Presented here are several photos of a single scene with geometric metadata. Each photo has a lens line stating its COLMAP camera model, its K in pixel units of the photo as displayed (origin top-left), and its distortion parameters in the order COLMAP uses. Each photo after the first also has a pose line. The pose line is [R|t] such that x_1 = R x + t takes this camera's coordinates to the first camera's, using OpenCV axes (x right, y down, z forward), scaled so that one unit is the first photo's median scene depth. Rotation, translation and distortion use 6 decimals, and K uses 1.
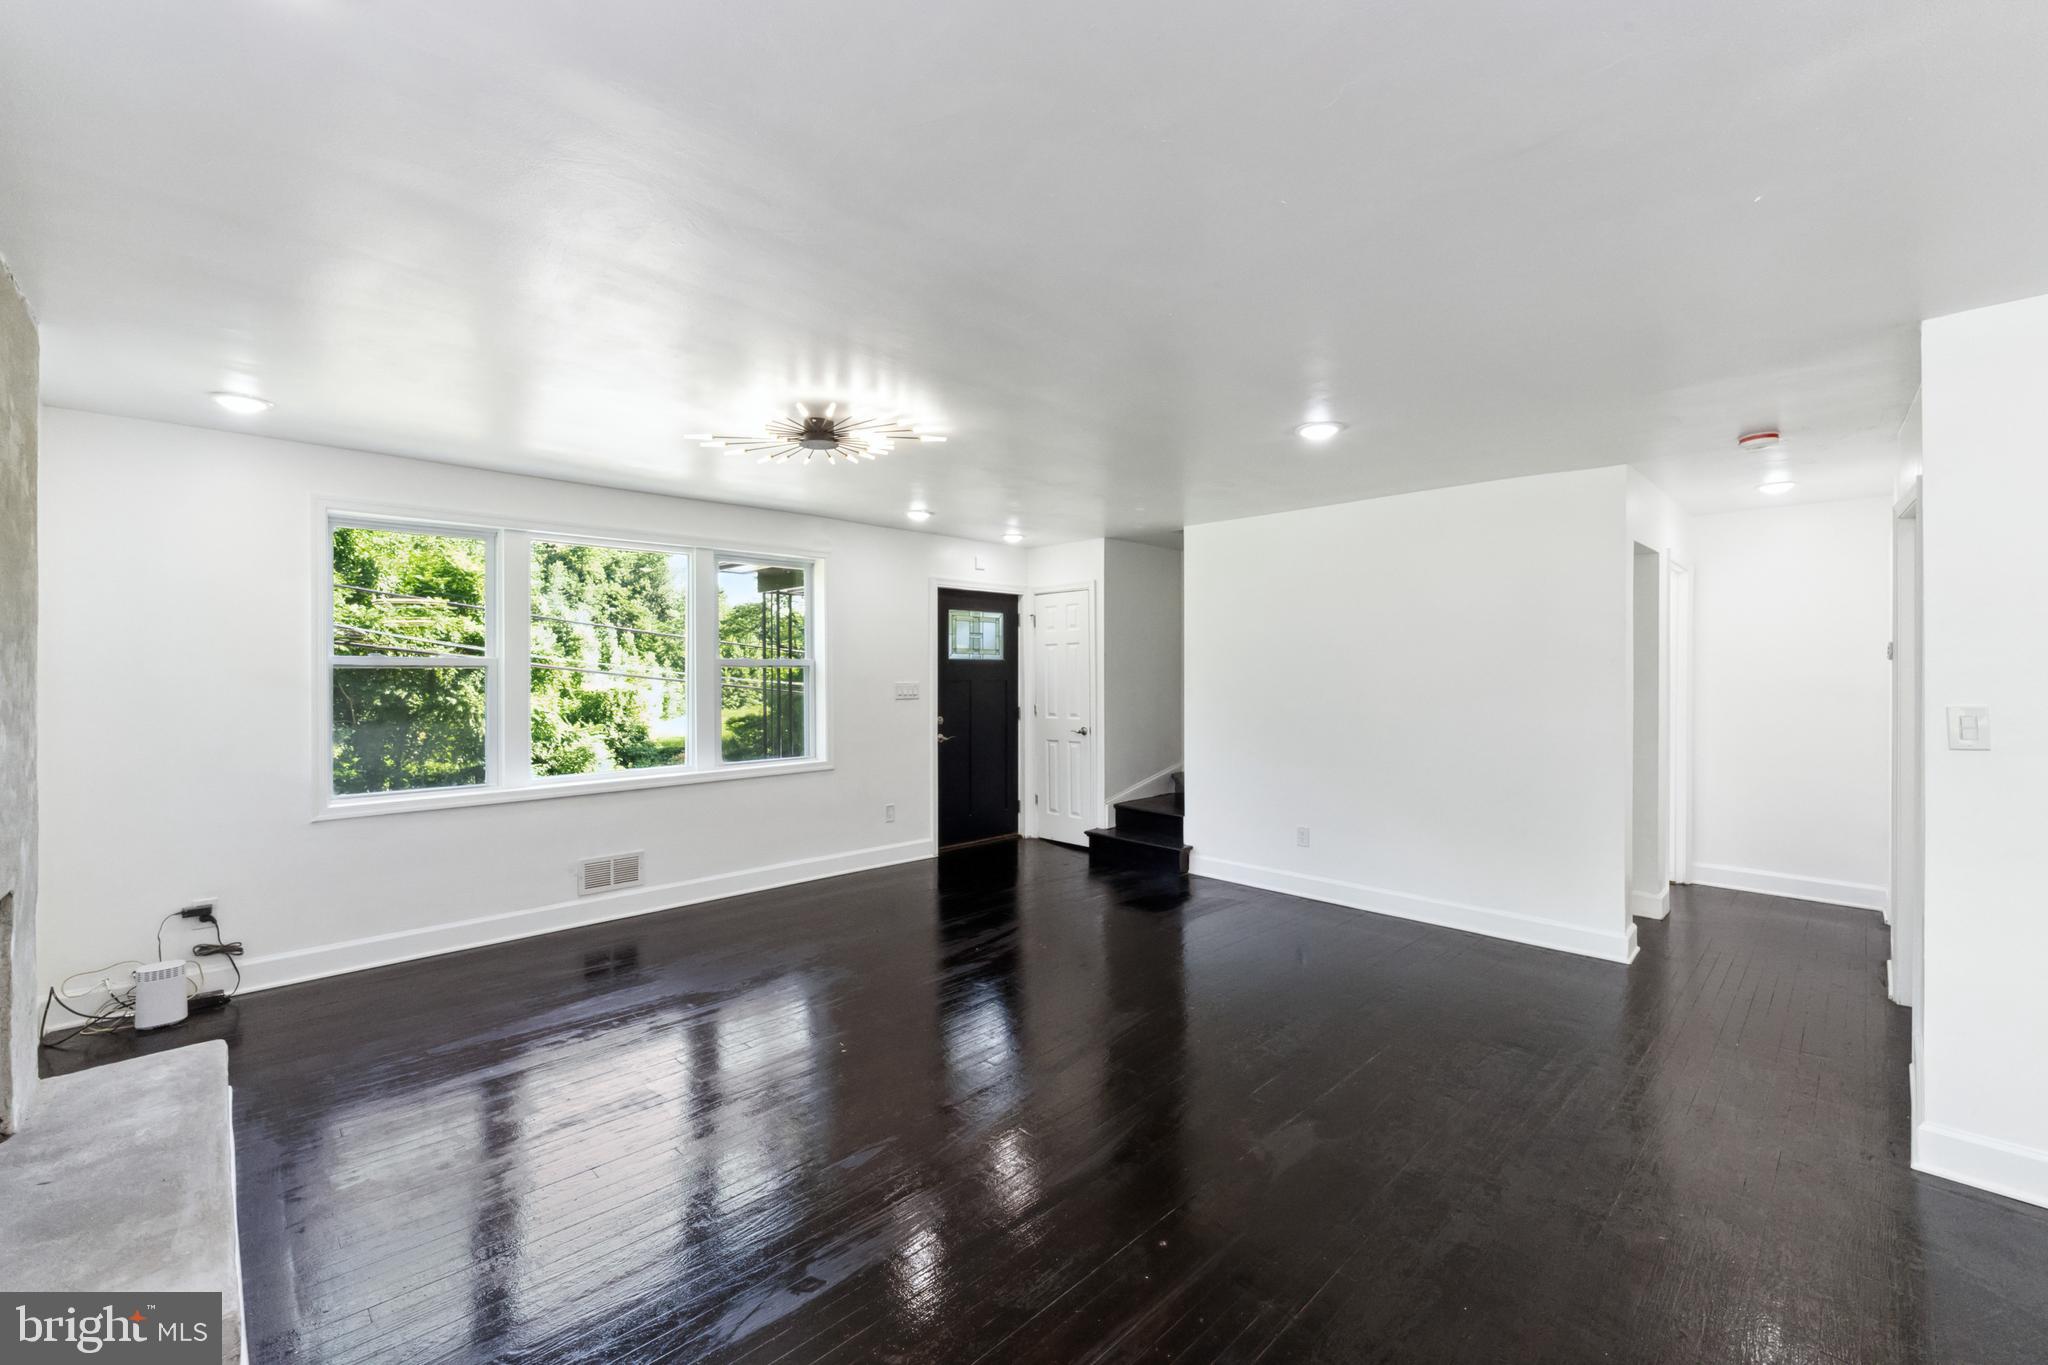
lens RADIAL K [[841.6, 0, 1004.7], [0, 841.6, 684.4], [0, 0, 1]] dist [0.001587, 0.000102]
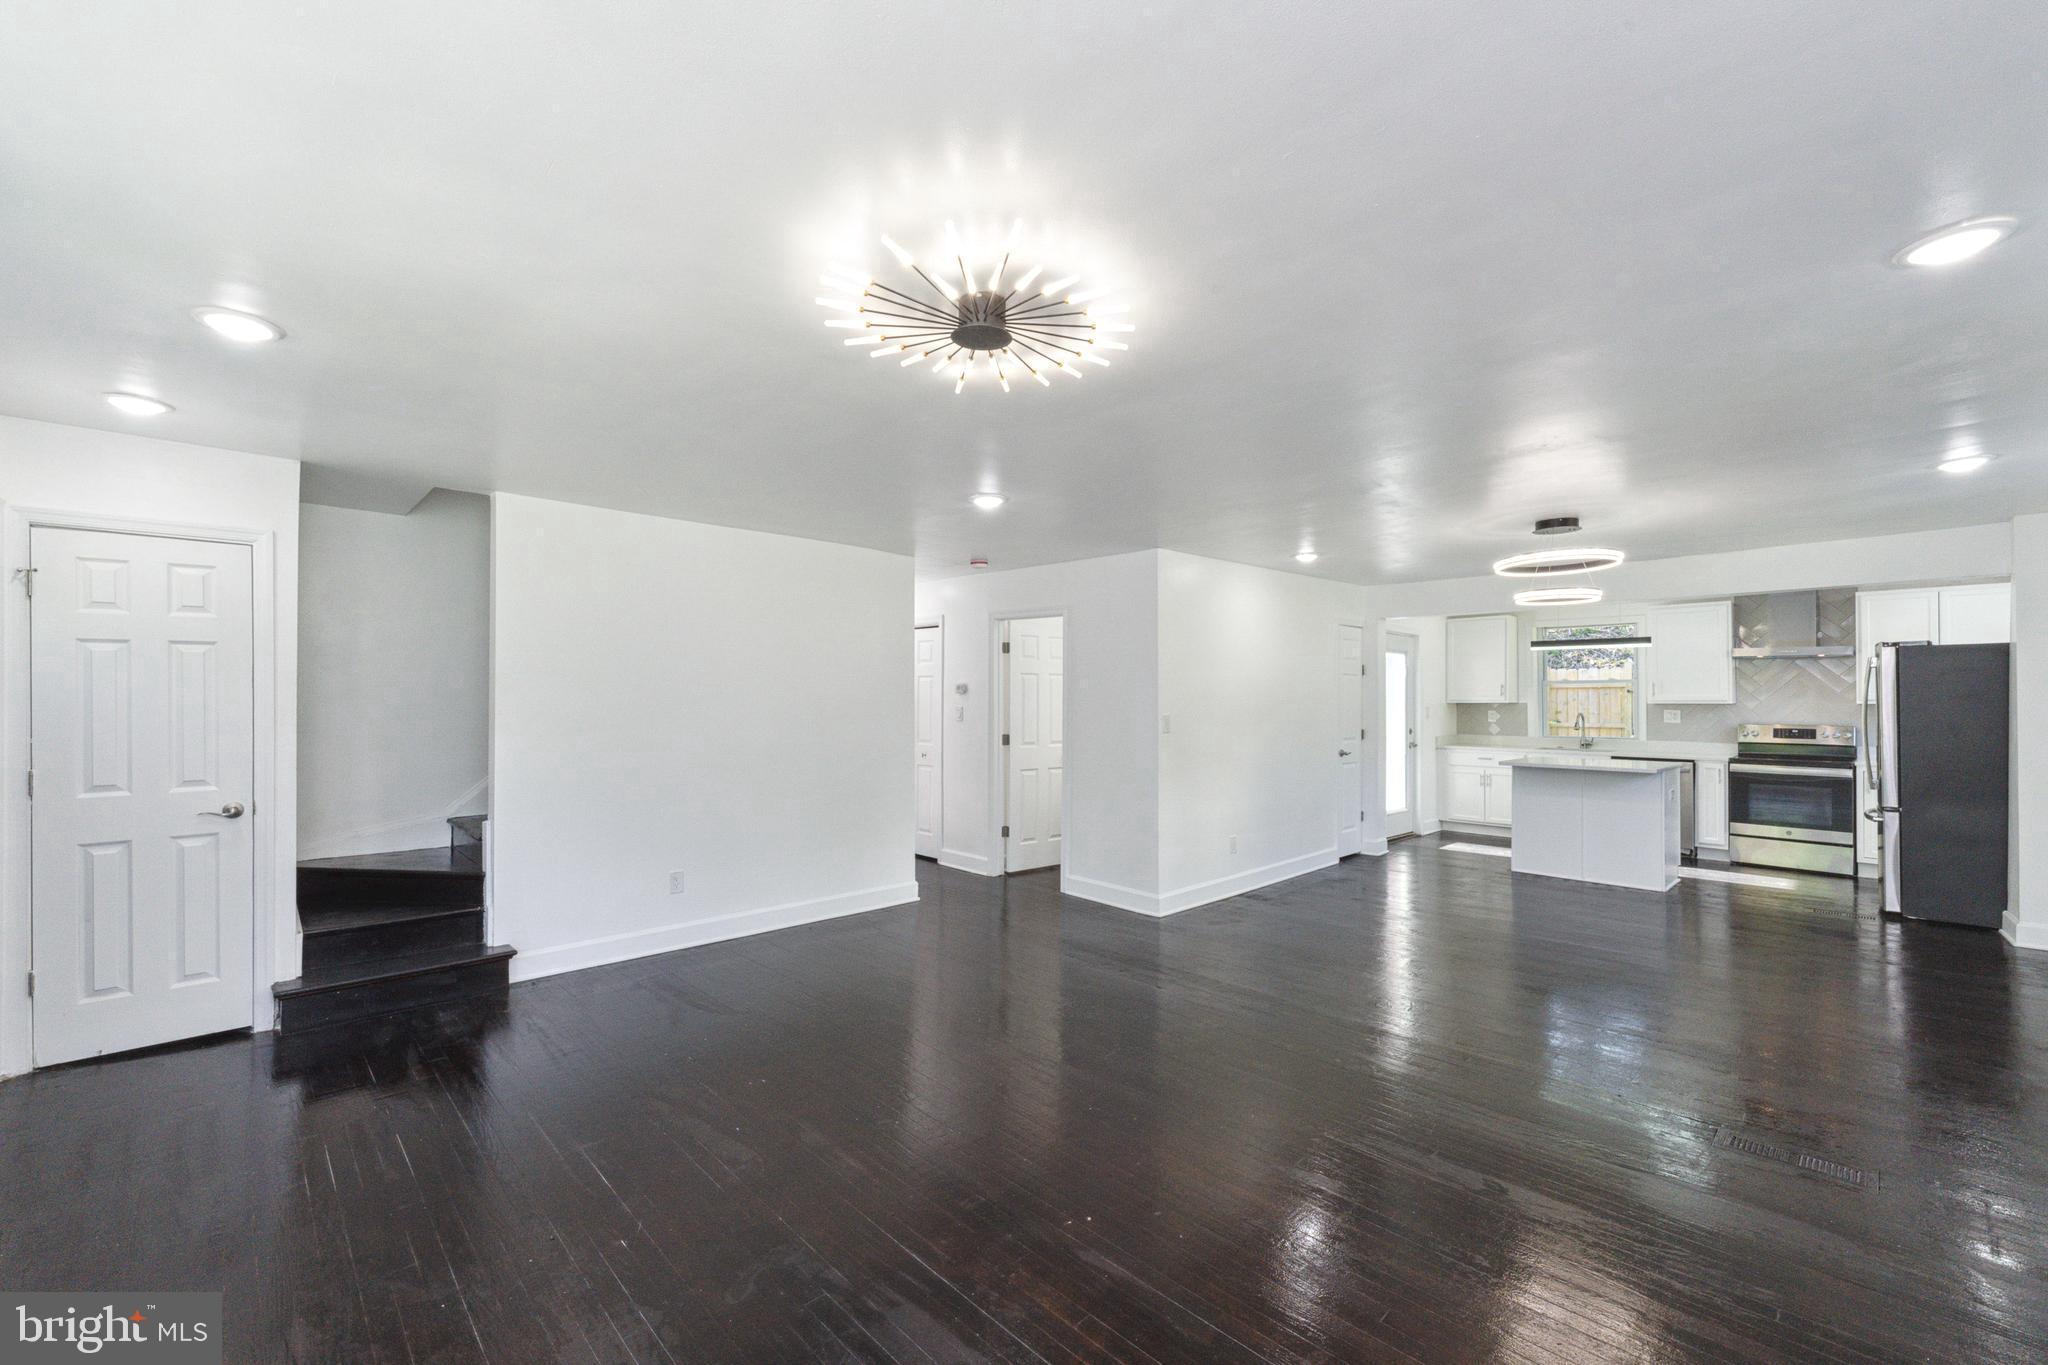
lens RADIAL K [[870.7, 0, 1033.6], [0, 870.7, 690.2], [0, 0, 1]] dist [0.001304, 0.000067]
pose [[-0.015403, 0.005324, 0.999867, -0.503166], [0.020599, 0.999775, -0.005006, -0.007680], [-0.999669, 0.020519, -0.015509, 0.560953]]
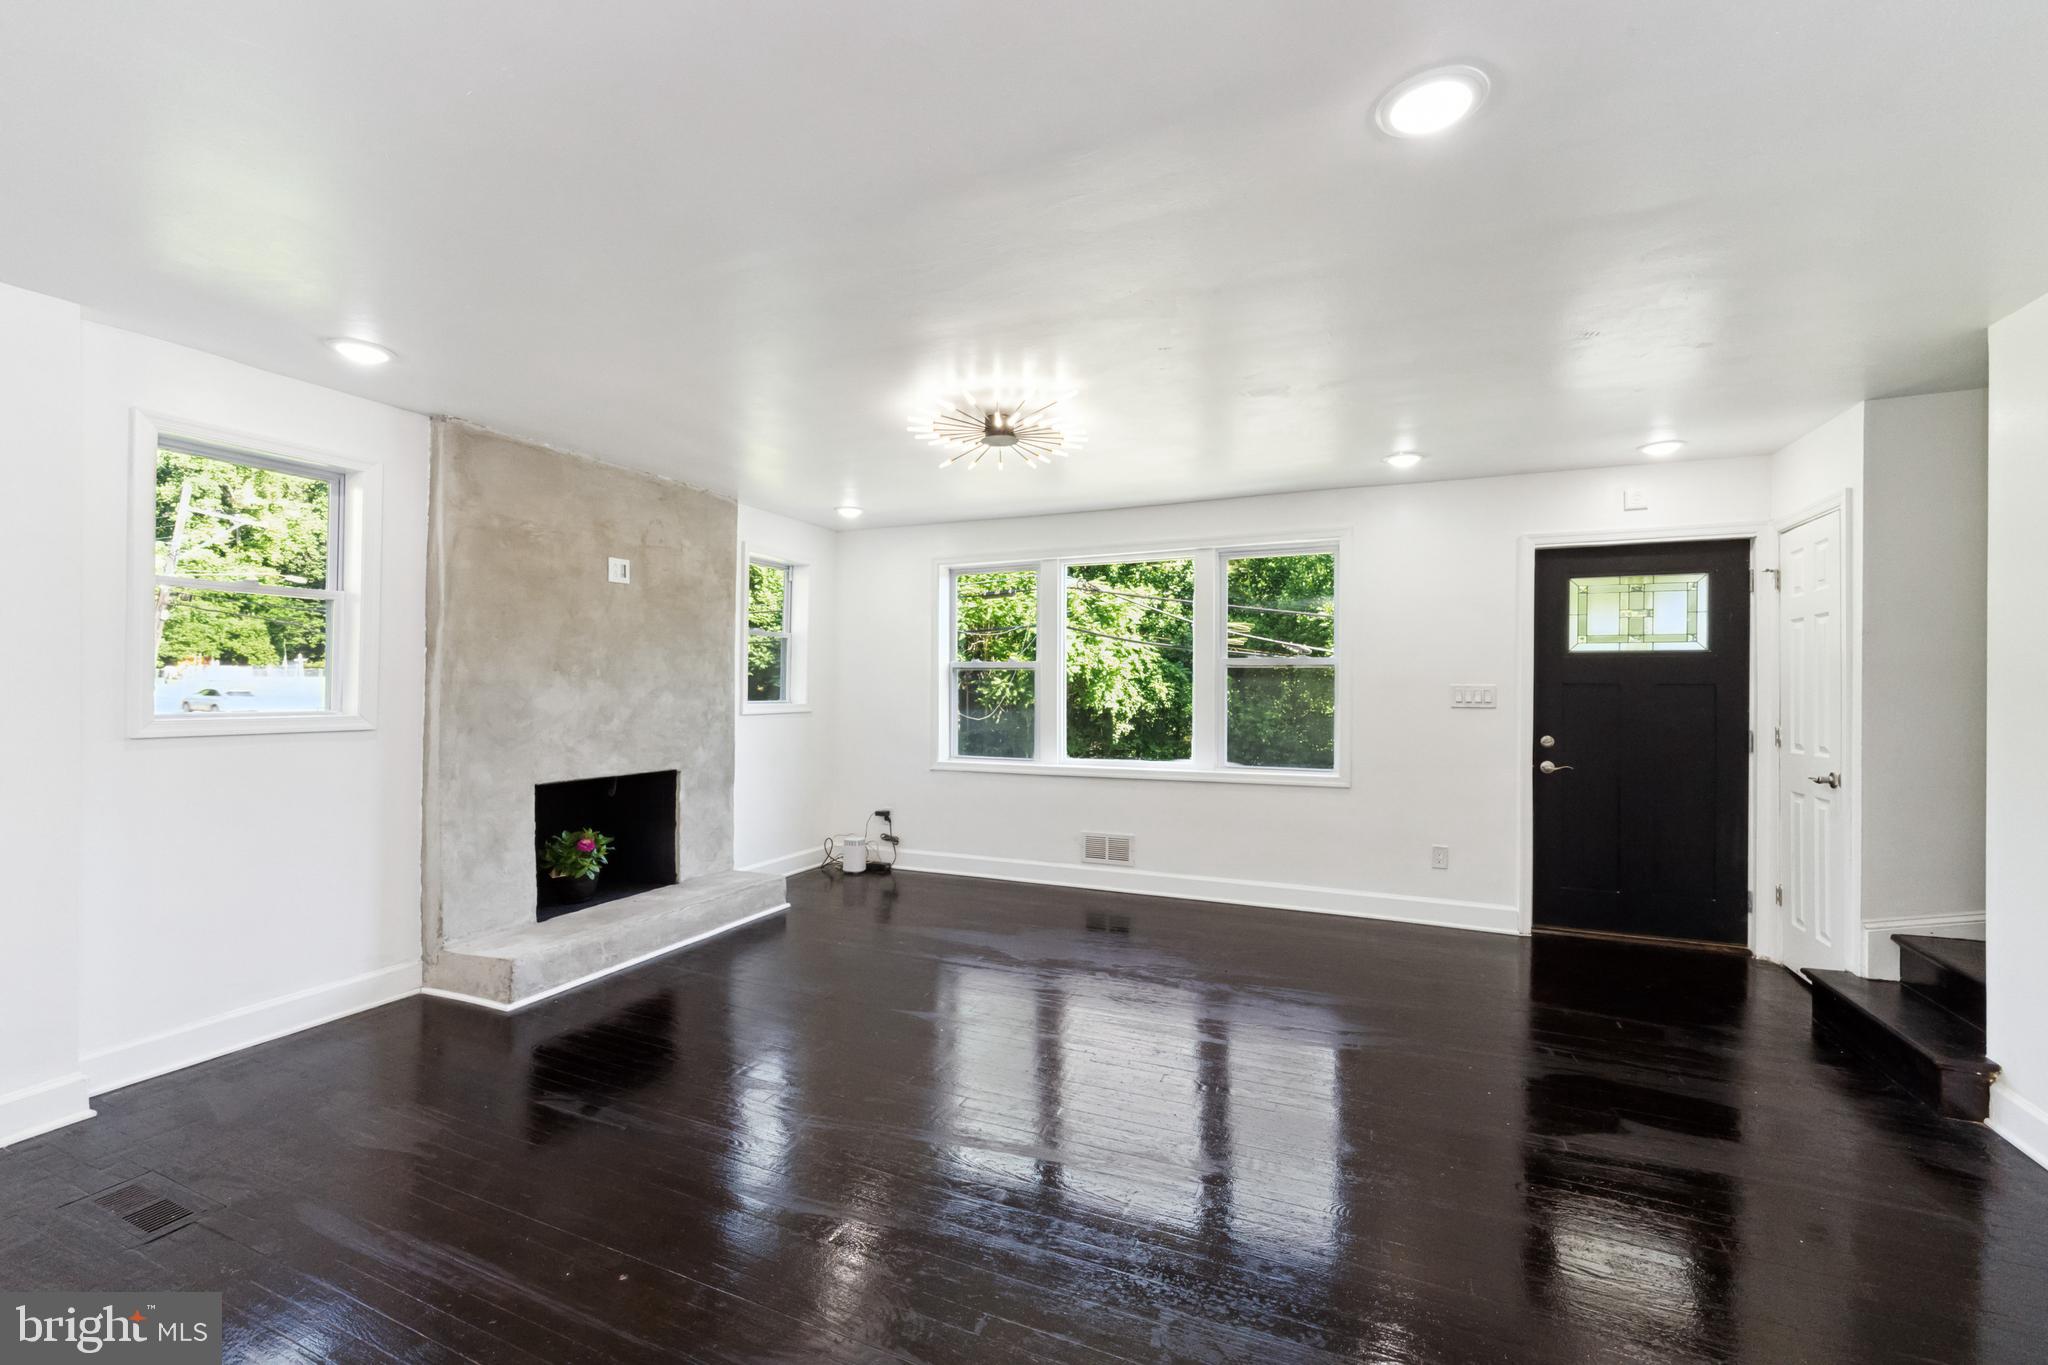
lens RADIAL K [[831.9, 0, 1024.0], [0, 831.9, 682.5], [0, 0, 1]] dist [0.013036, -0.000038]
pose [[0.390615, -0.002462, -0.920551, 0.418256], [-0.019767, 0.999743, -0.011062, 0.011889], [0.920342, 0.022518, 0.390466, 0.364804]]
